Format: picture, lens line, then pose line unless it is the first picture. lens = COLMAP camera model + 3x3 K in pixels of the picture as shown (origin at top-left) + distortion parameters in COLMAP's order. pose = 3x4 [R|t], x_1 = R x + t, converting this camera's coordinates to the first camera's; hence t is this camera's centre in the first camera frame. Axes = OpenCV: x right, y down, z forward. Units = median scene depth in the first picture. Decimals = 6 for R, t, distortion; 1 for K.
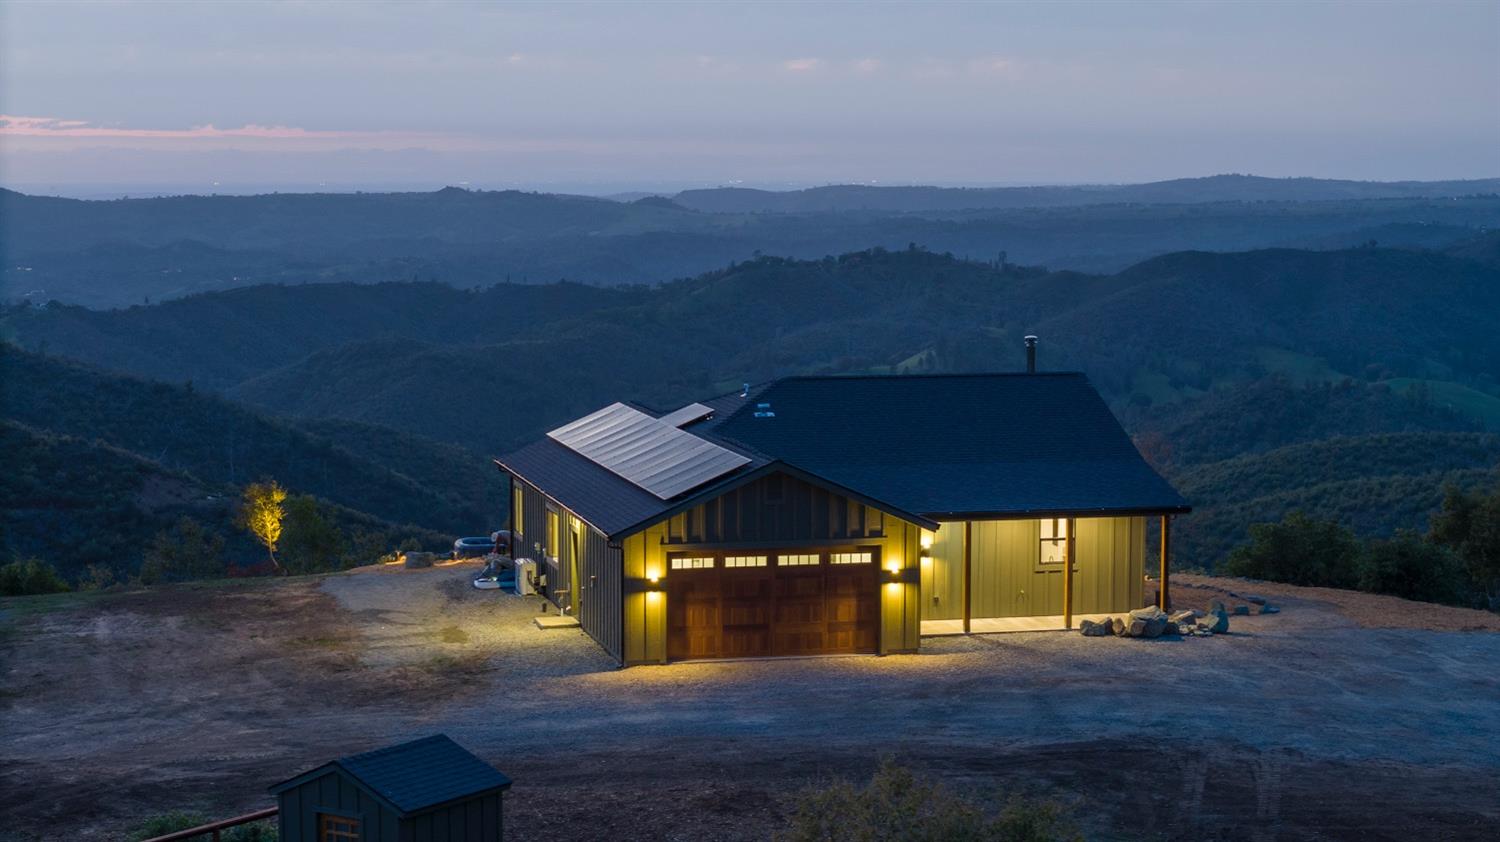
lens RADIAL K [[3019.0, 0, 751.4], [0, 3019.0, 423.8], [0, 0, 1]] dist [-0.377124, 2.824224]
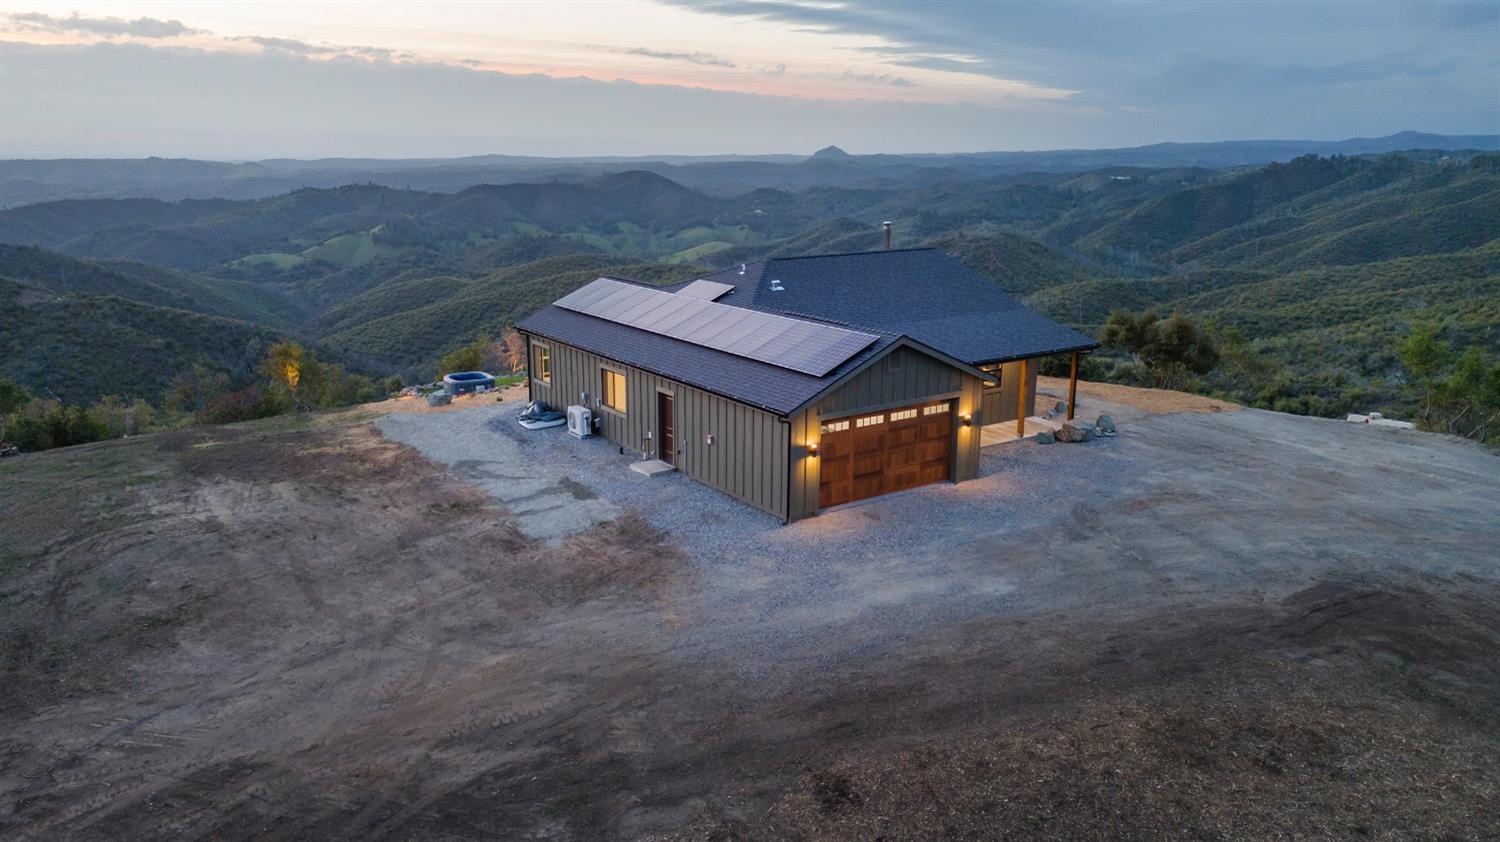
lens RADIAL K [[1092.5, 0, 747.6], [0, 1092.5, 416.7], [0, 0, 1]] dist [0.092421, -0.090878]
pose [[0.928431, -0.084403, 0.361791, -0.200771], [0.029317, 0.987458, 0.155135, -0.024011], [-0.370347, -0.133425, 0.919261, 0.615725]]
